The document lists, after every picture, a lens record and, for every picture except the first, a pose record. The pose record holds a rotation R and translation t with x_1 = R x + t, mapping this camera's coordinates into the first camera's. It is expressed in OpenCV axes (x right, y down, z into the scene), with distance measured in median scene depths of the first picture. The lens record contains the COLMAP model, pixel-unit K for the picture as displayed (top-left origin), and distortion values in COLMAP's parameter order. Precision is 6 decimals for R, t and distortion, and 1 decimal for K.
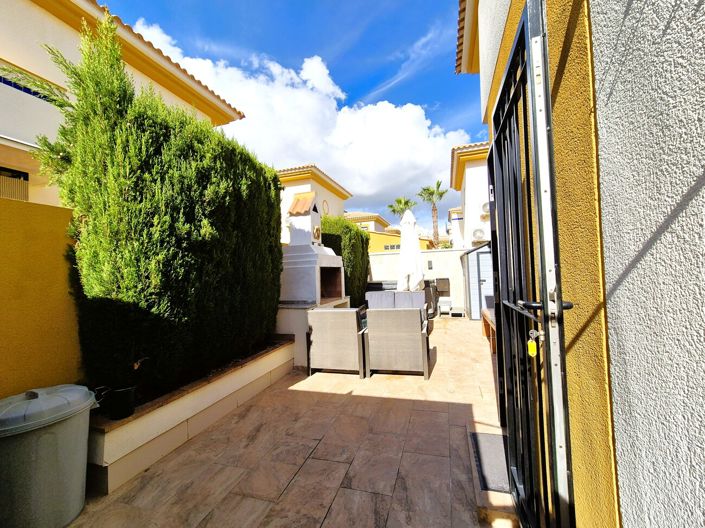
lens RADIAL K [[287.6, 0, 352.1], [0, 287.6, 262.8], [0, 0, 1]] dist [0.000790, 0.000481]
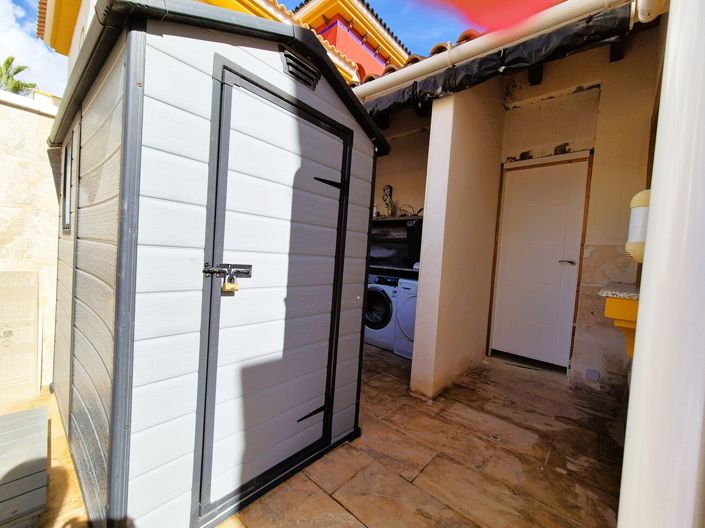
lens RADIAL K [[287.6, 0, 351.8], [0, 287.6, 264.5], [0, 0, 1]] dist [0.000790, 0.000481]
pose [[0.390943, 0.025849, 0.920052, 0.337140], [-0.119429, 0.992580, 0.022860, 0.047978], [-0.912634, -0.118818, 0.391129, 0.881698]]
